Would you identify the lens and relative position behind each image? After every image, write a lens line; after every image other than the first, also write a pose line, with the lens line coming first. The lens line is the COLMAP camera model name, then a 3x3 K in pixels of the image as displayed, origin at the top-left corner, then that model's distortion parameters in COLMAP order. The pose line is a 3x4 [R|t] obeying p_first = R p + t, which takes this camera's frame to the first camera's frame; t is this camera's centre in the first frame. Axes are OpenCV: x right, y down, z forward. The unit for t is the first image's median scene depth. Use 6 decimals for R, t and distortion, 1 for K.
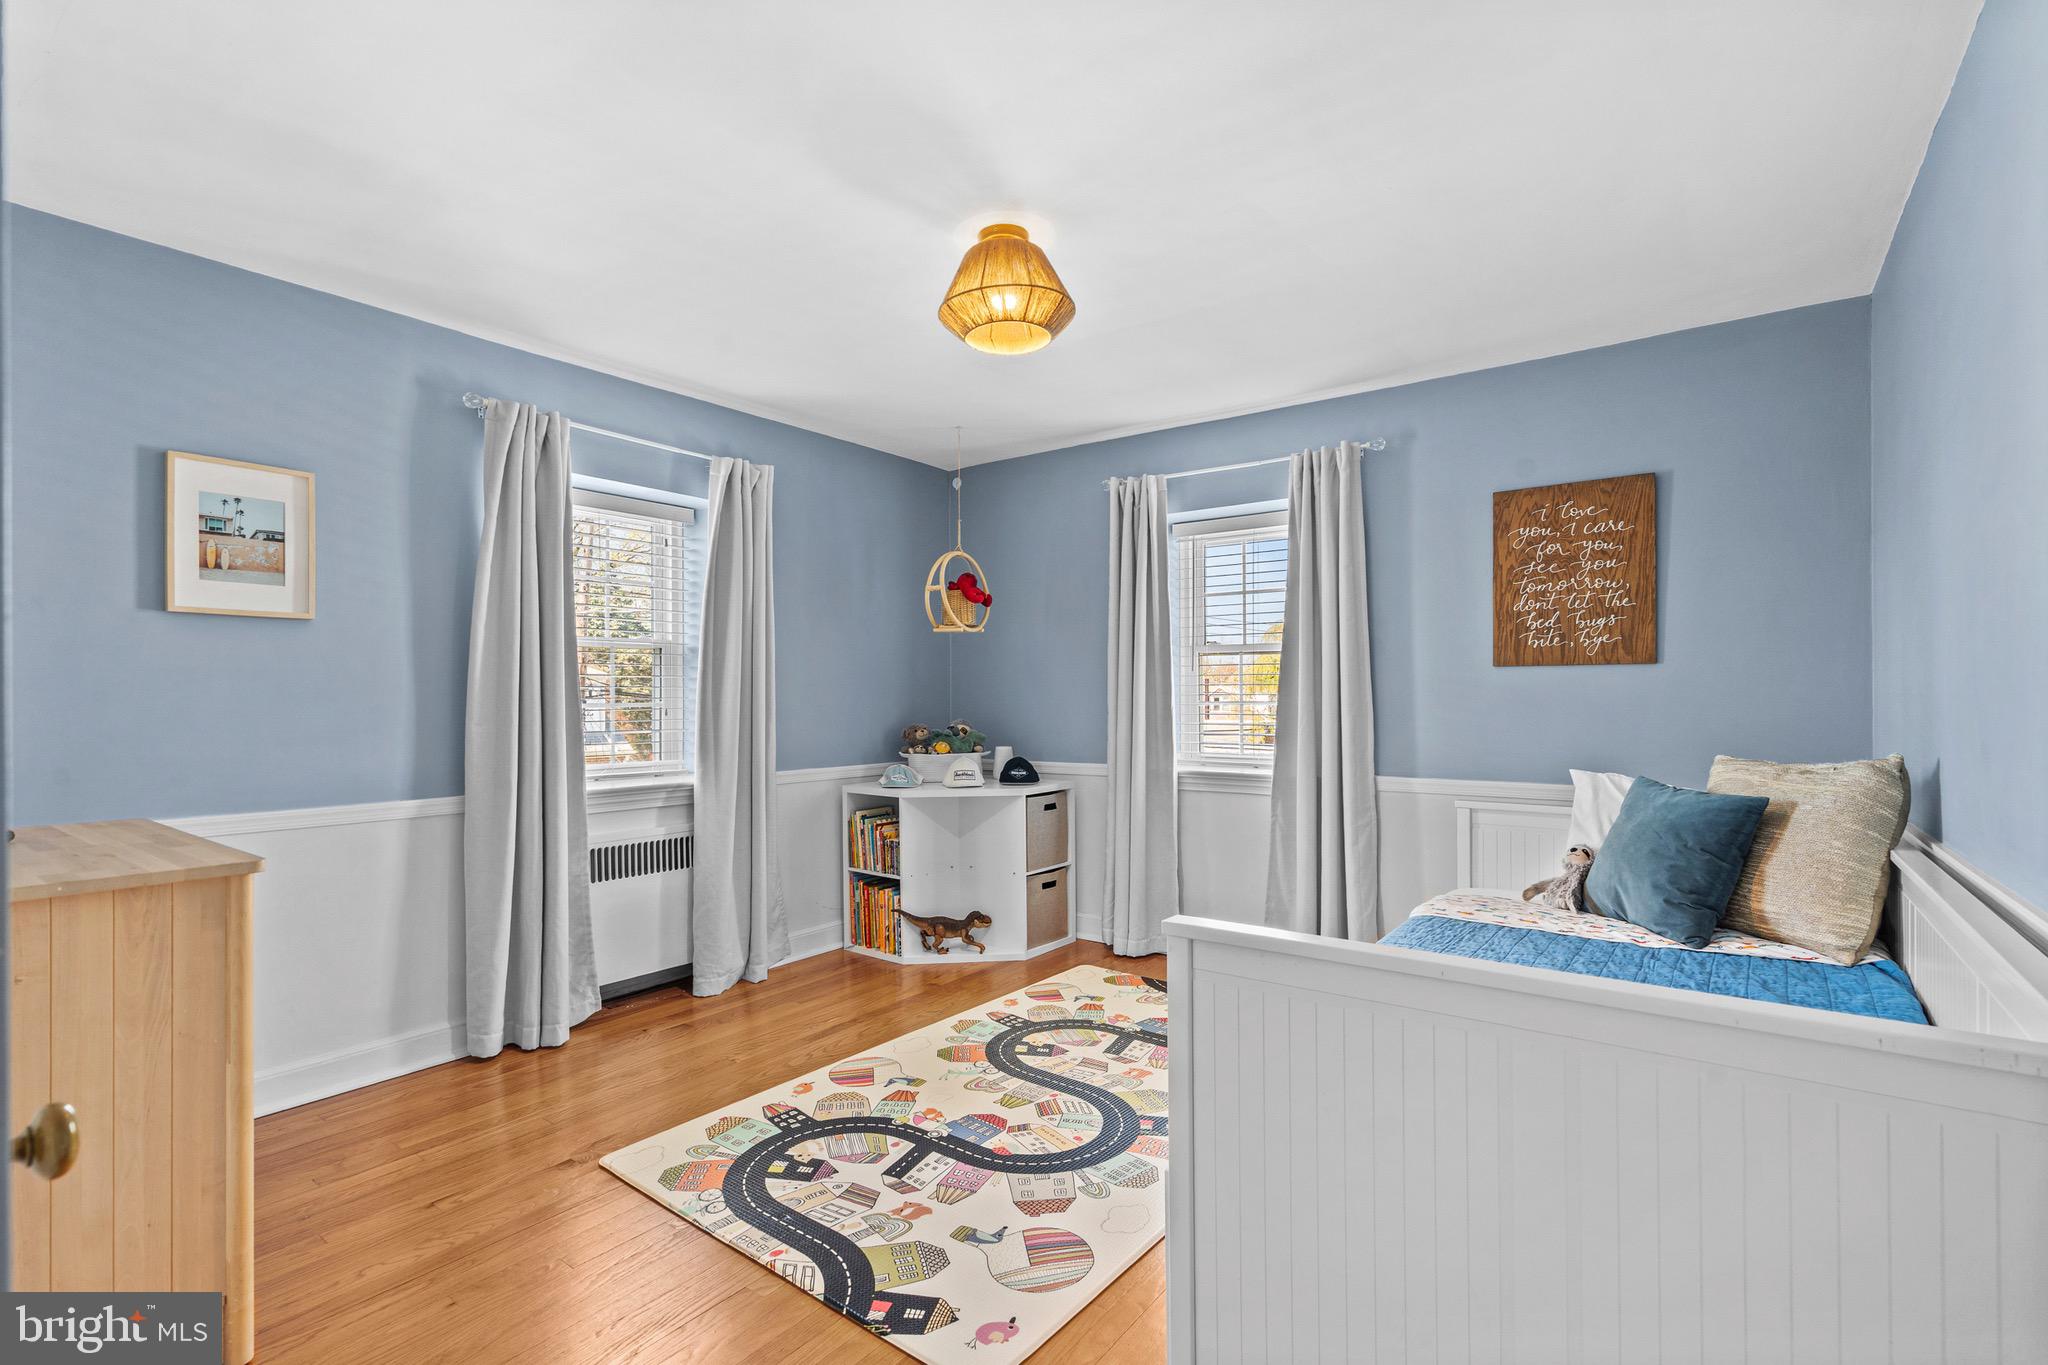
lens RADIAL K [[941.8, 0, 1025.3], [0, 941.8, 685.8], [0, 0, 1]] dist [-0.001632, 0.001397]
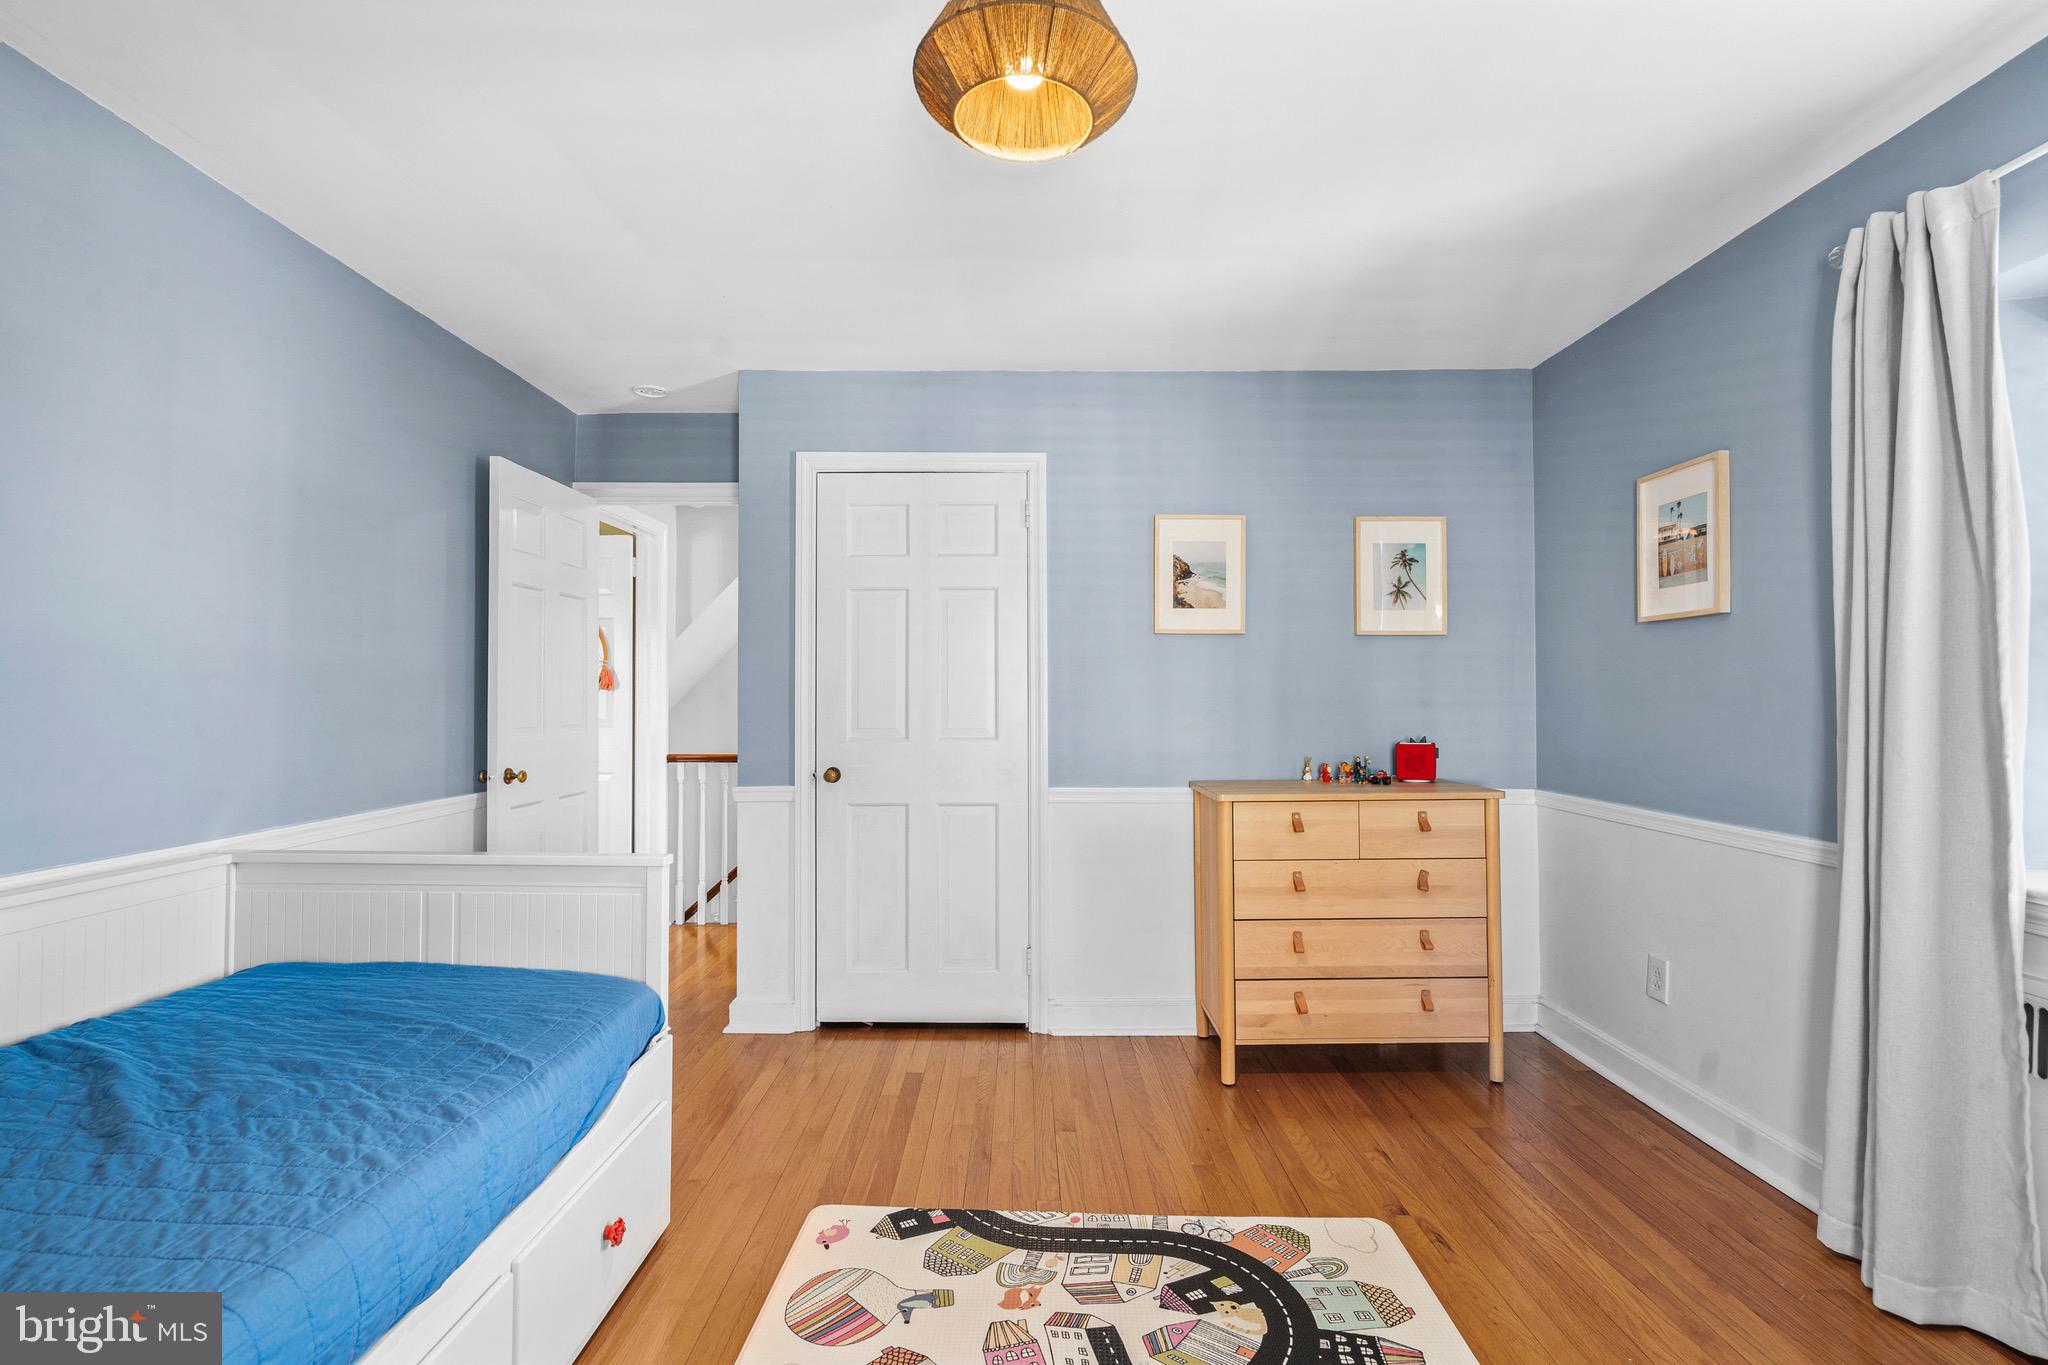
lens RADIAL K [[941.8, 0, 1031.0], [0, 941.8, 666.3], [0, 0, 1]] dist [-0.001632, 0.001397]
pose [[-0.801923, -0.017674, -0.597166, 0.365068], [0.010247, 0.999008, -0.043327, 0.014863], [0.597339, -0.040864, -0.800947, 1.580209]]
